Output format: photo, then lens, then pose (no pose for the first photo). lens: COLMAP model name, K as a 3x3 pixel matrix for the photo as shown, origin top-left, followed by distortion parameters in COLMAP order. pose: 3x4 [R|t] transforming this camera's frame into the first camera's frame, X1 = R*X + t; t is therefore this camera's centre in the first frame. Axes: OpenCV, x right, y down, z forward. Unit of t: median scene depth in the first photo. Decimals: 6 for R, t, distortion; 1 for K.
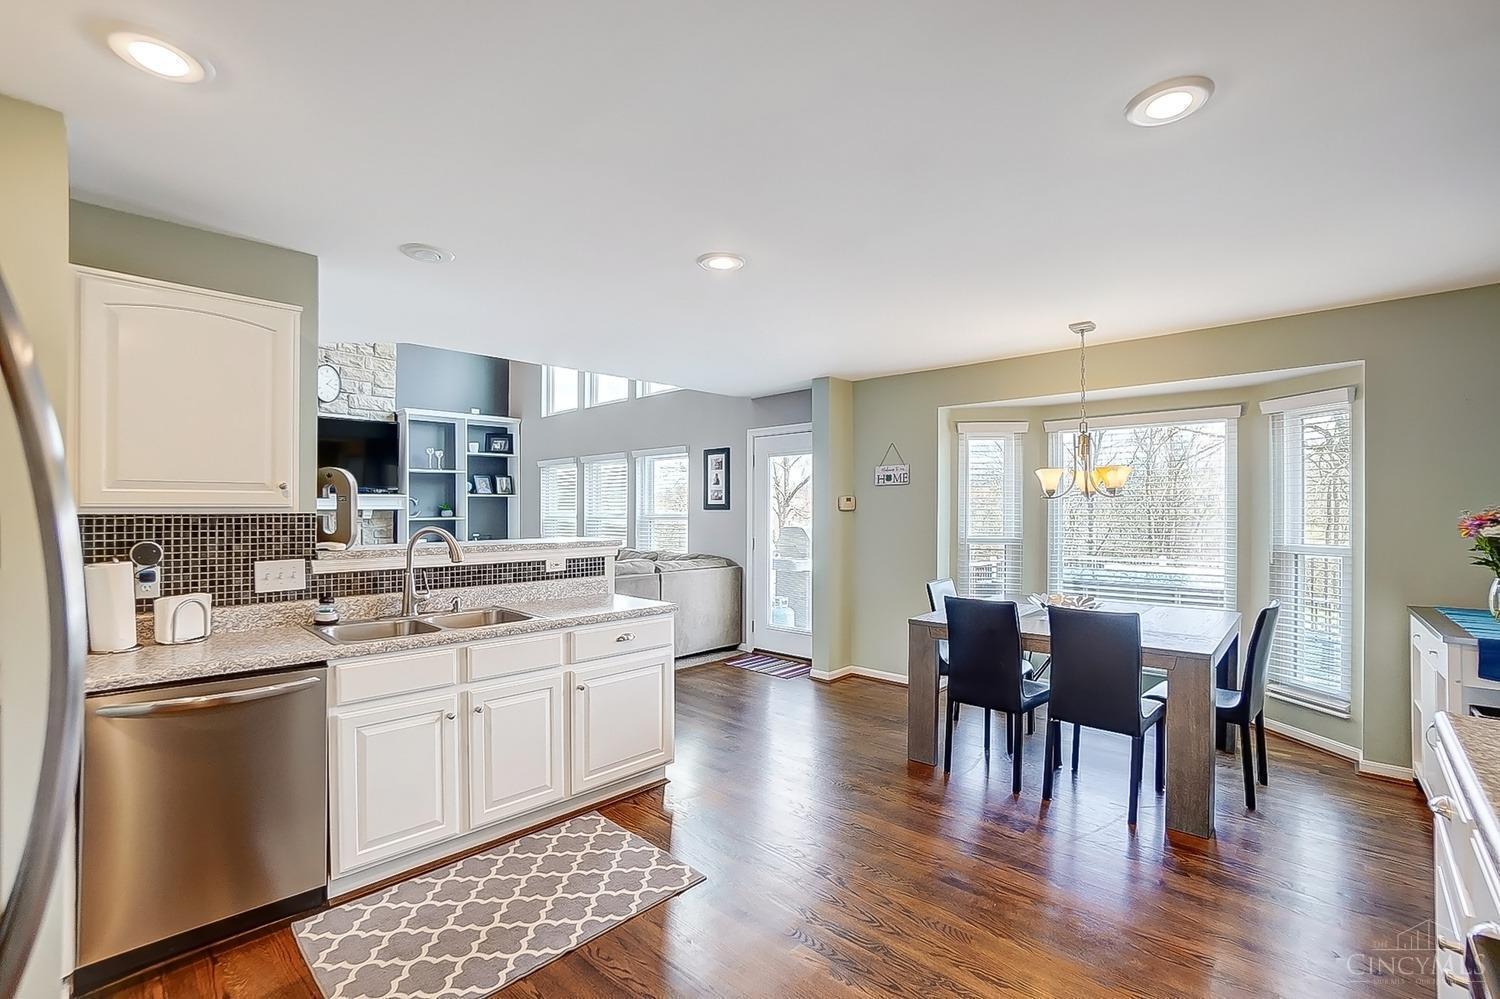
lens RADIAL K [[666.6, 0, 746.0], [0, 666.6, 508.3], [0, 0, 1]] dist [-0.067233, 0.025894]
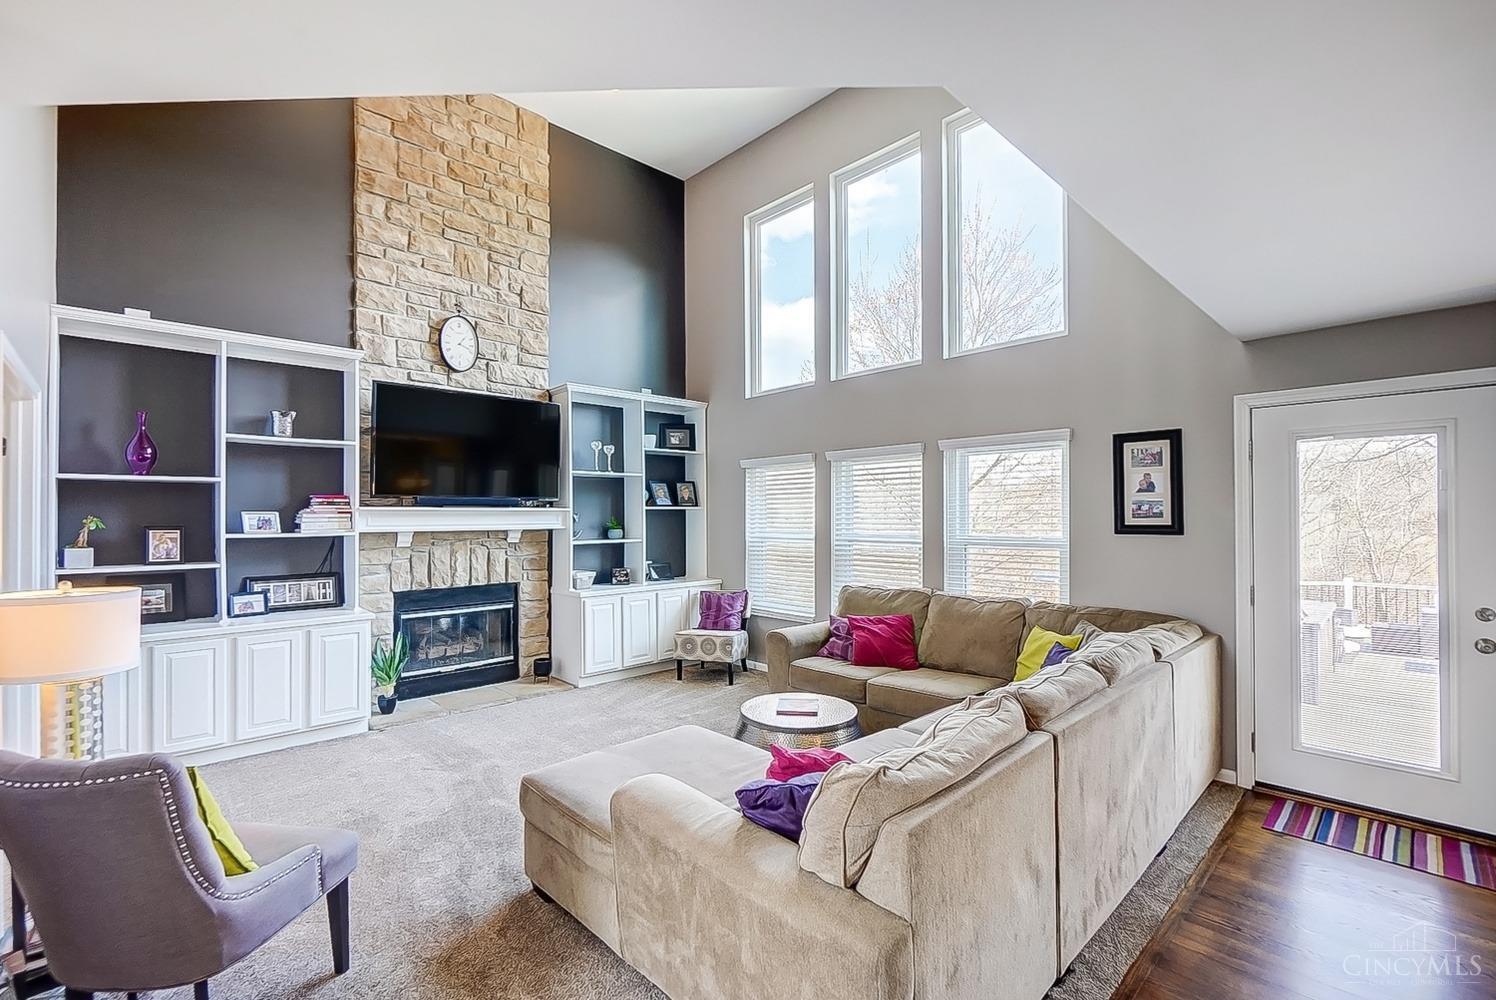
lens RADIAL K [[649.4, 0, 749.4], [0, 649.4, 508.3], [0, 0, 1]] dist [-0.001992, -0.000147]
pose [[0.999061, -0.004262, -0.043111, -0.410847], [0.003904, 0.999957, -0.008398, -0.019169], [0.043145, 0.008222, 0.999035, 0.446298]]
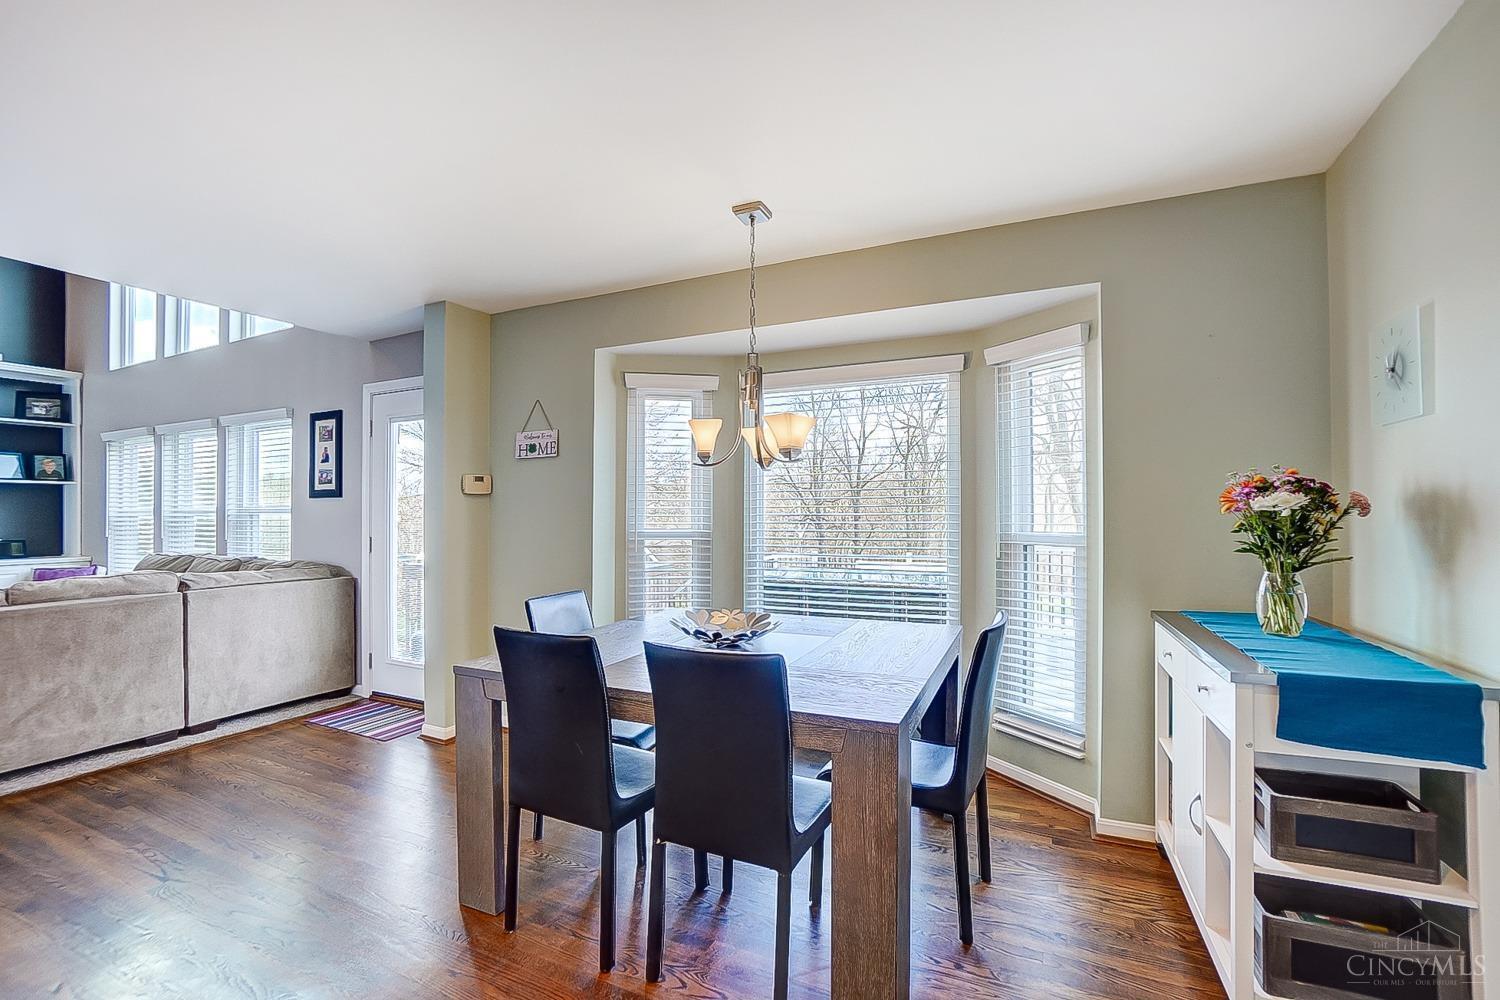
lens RADIAL K [[666.6, 0, 746.0], [0, 666.6, 508.8], [0, 0, 1]] dist [-0.067233, 0.025894]
pose [[0.951889, -0.000280, 0.306443, 0.186985], [0.001705, 0.999989, -0.004384, 0.019557], [-0.306439, 0.004696, 0.951879, 0.222154]]
